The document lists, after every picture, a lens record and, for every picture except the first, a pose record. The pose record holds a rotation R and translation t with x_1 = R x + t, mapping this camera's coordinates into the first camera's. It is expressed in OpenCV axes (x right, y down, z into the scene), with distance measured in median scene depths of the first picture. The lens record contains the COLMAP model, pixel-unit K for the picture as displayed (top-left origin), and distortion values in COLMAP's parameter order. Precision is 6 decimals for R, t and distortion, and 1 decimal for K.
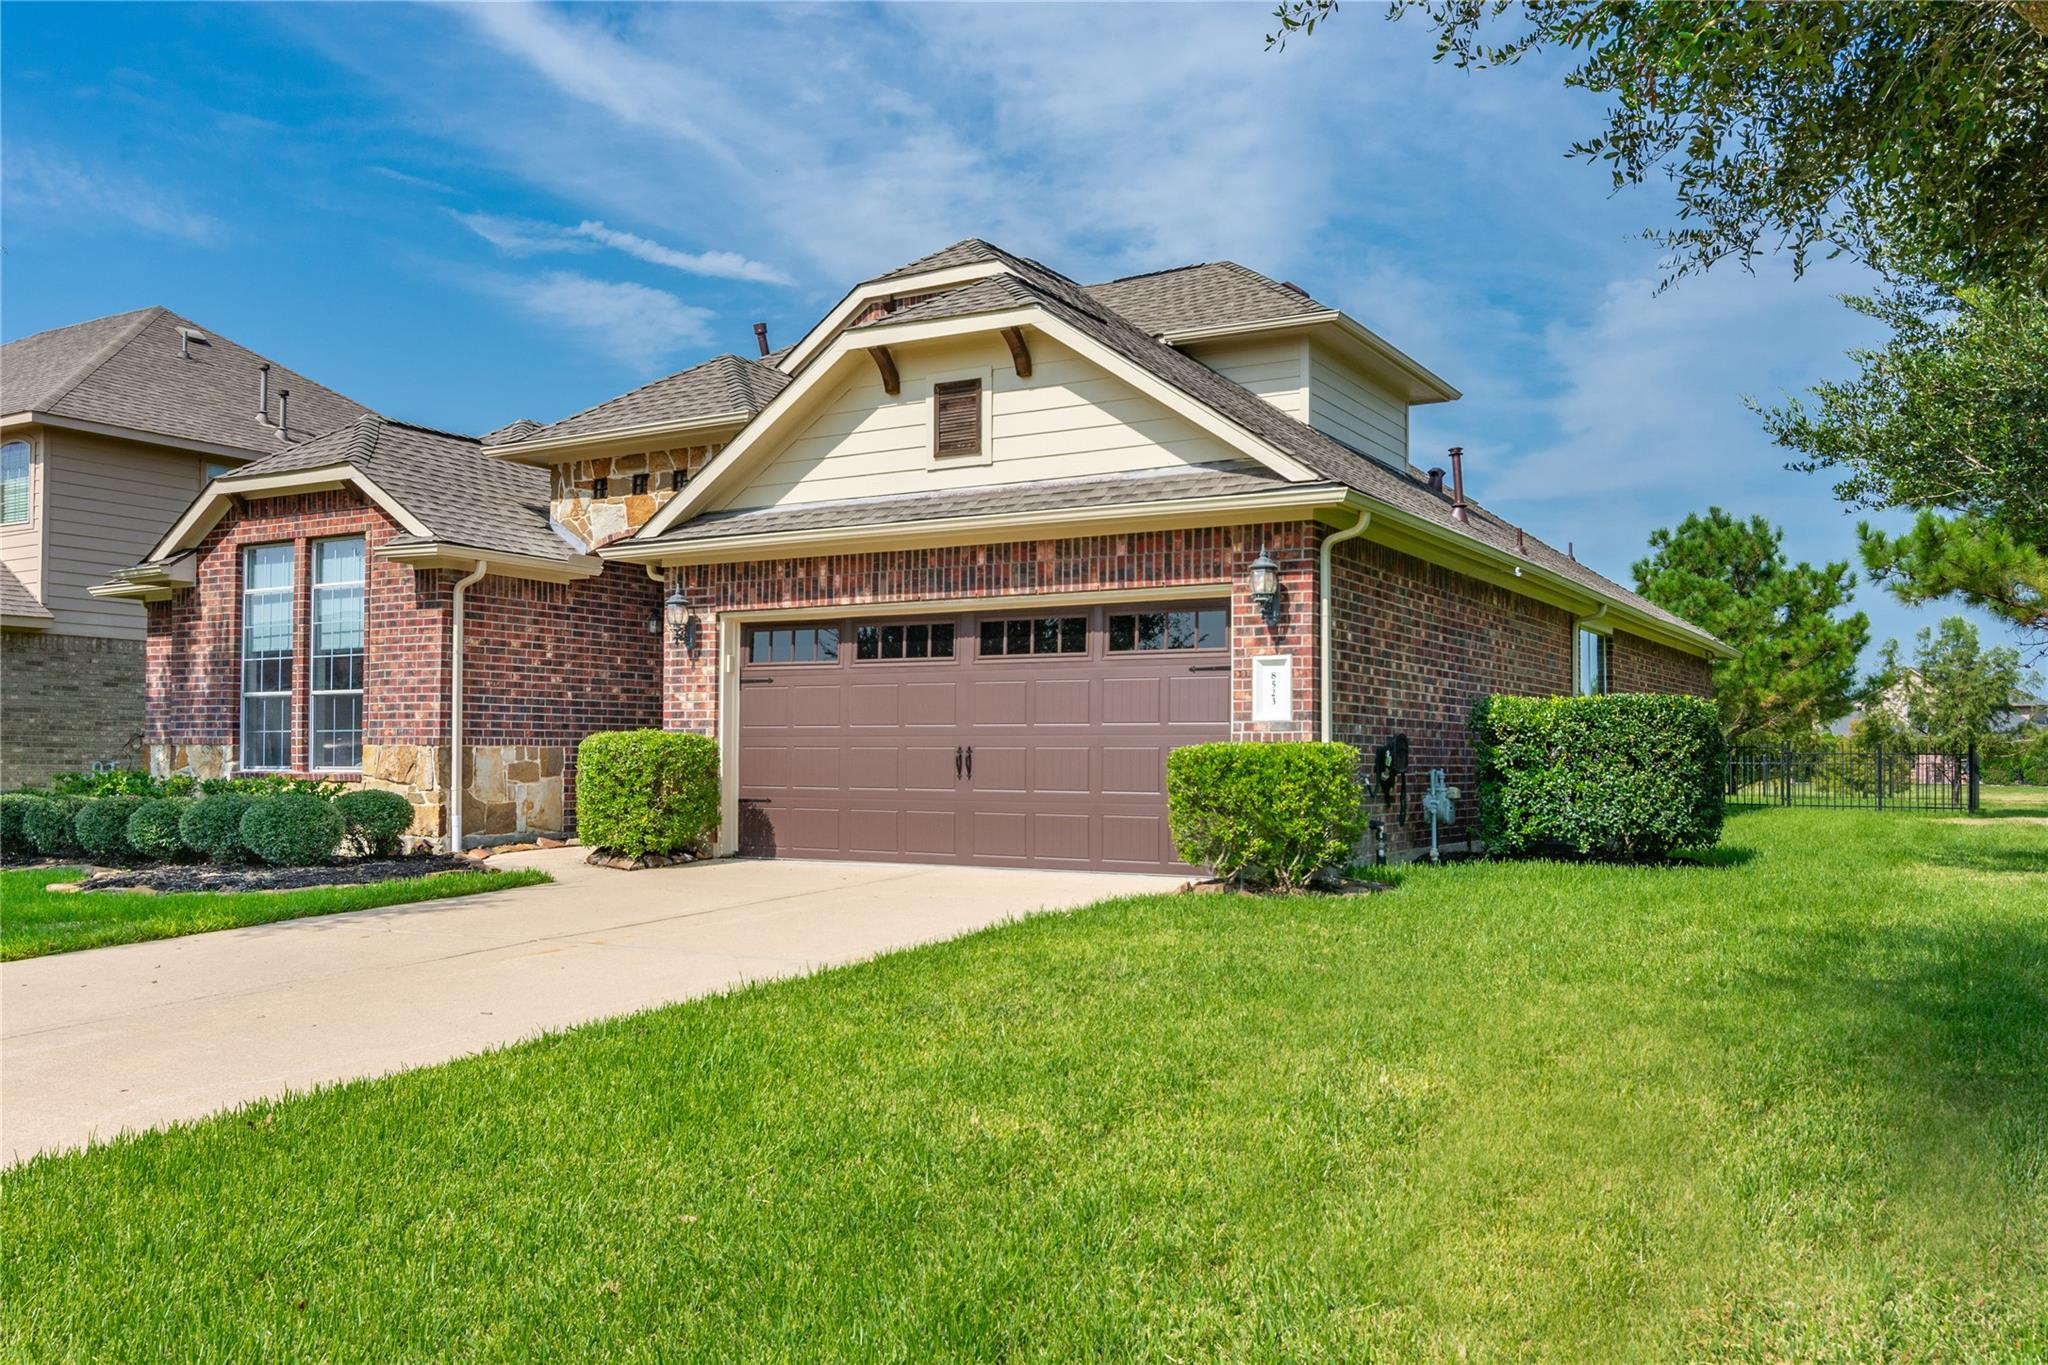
lens RADIAL K [[1569.9, 0, 908.4], [0, 1569.9, 724.2], [0, 0, 1]] dist [-0.001058, 0.001089]
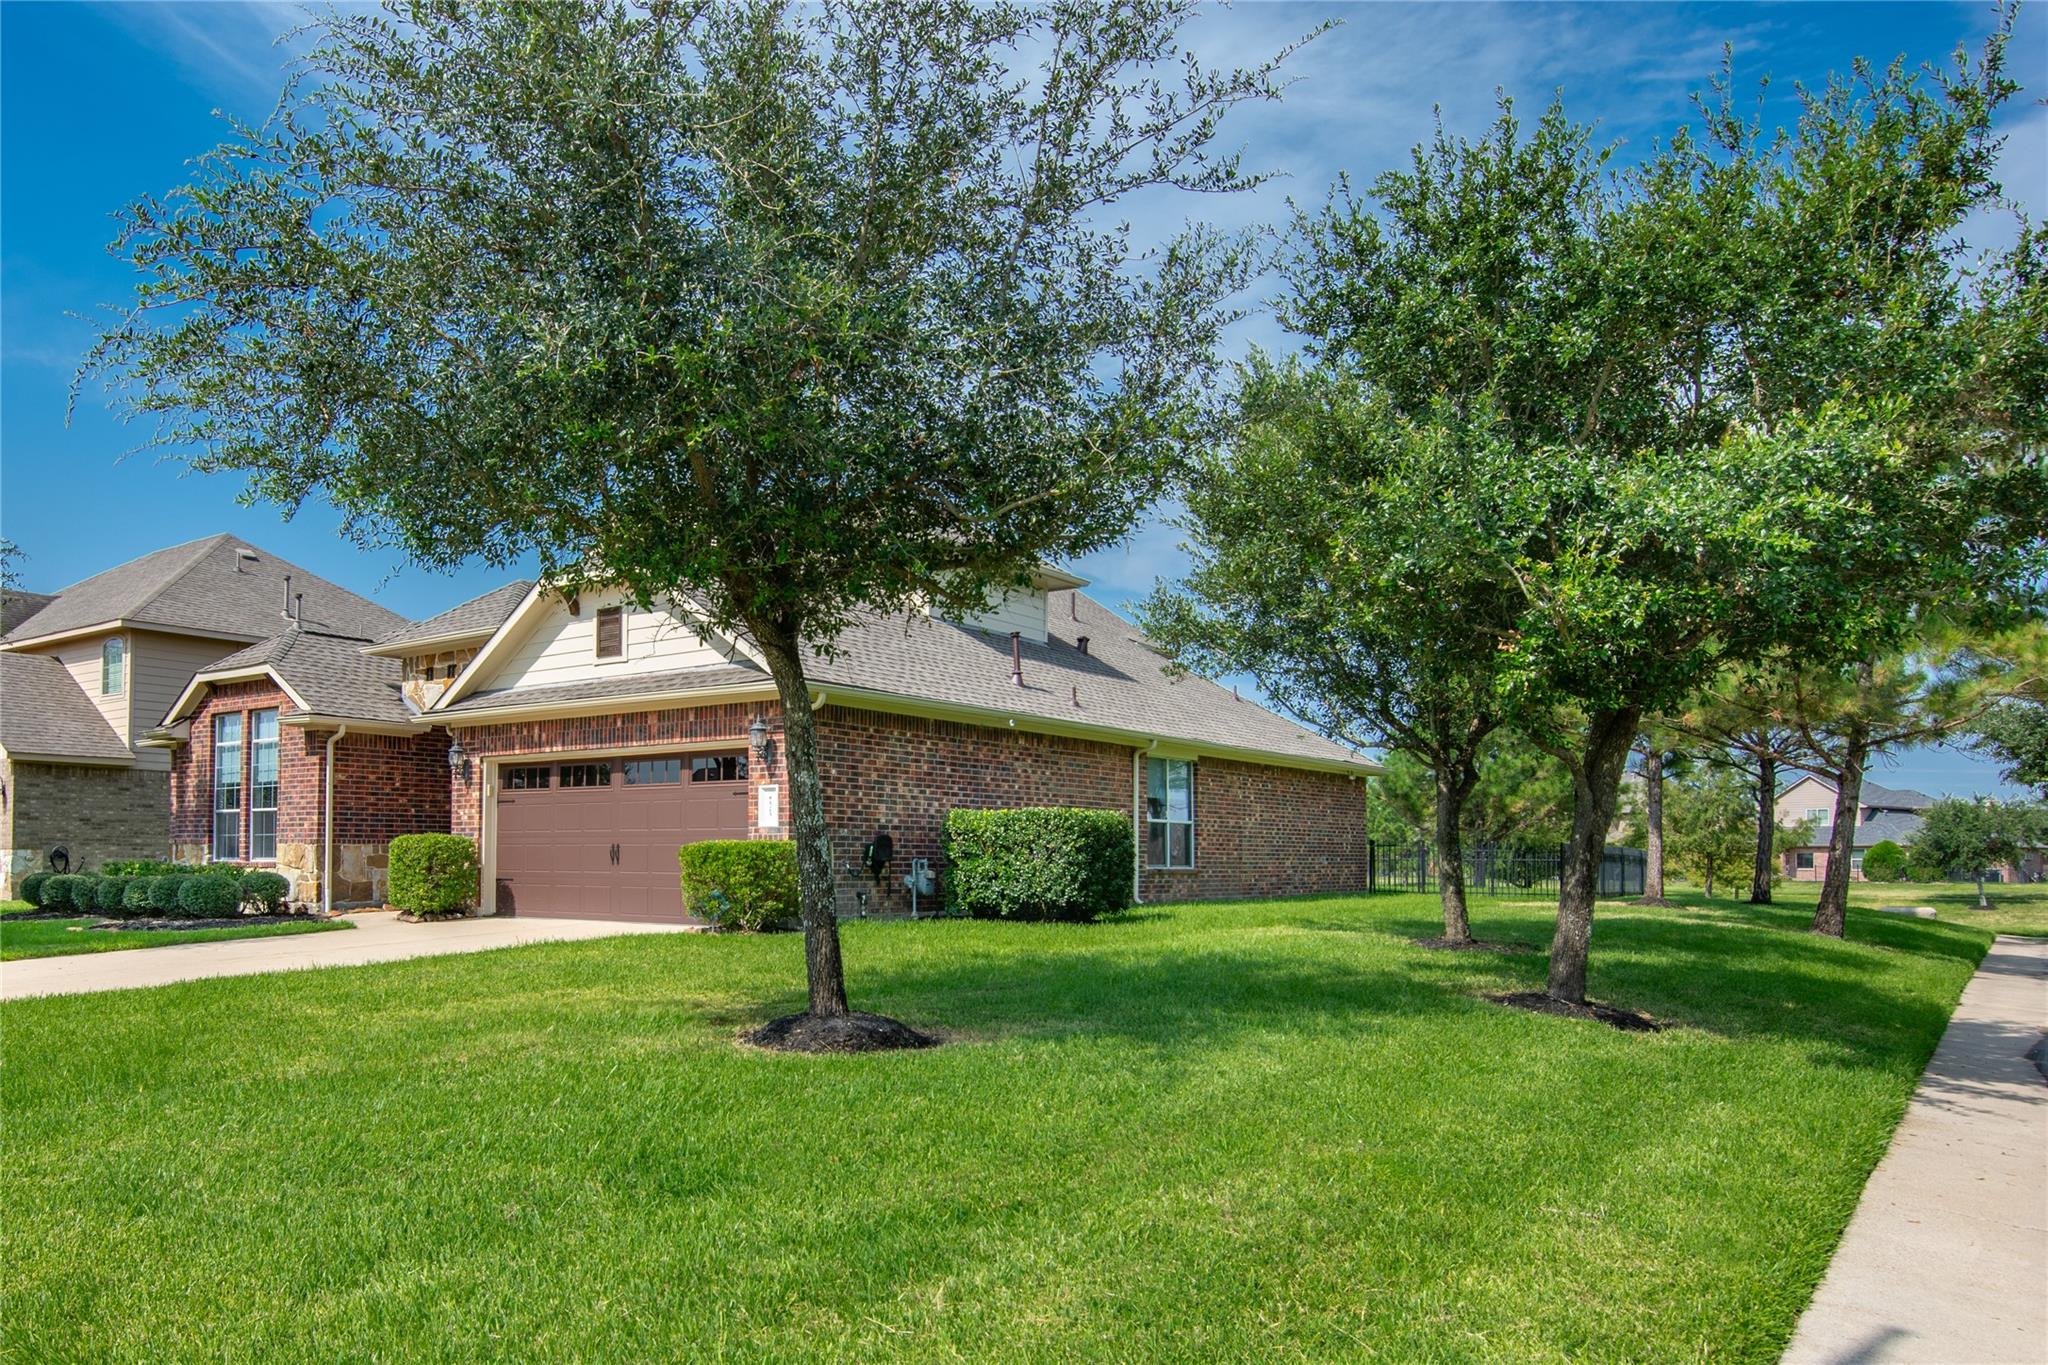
lens RADIAL K [[1343.4, 0, 715.3], [0, 1343.4, 821.2], [0, 0, 1]] dist [0.002243, -0.000055]
pose [[0.987940, -0.003513, -0.154795, 0.307823], [0.002617, 0.999979, -0.005993, 0.000141], [0.154813, 0.005515, 0.987928, -0.263886]]
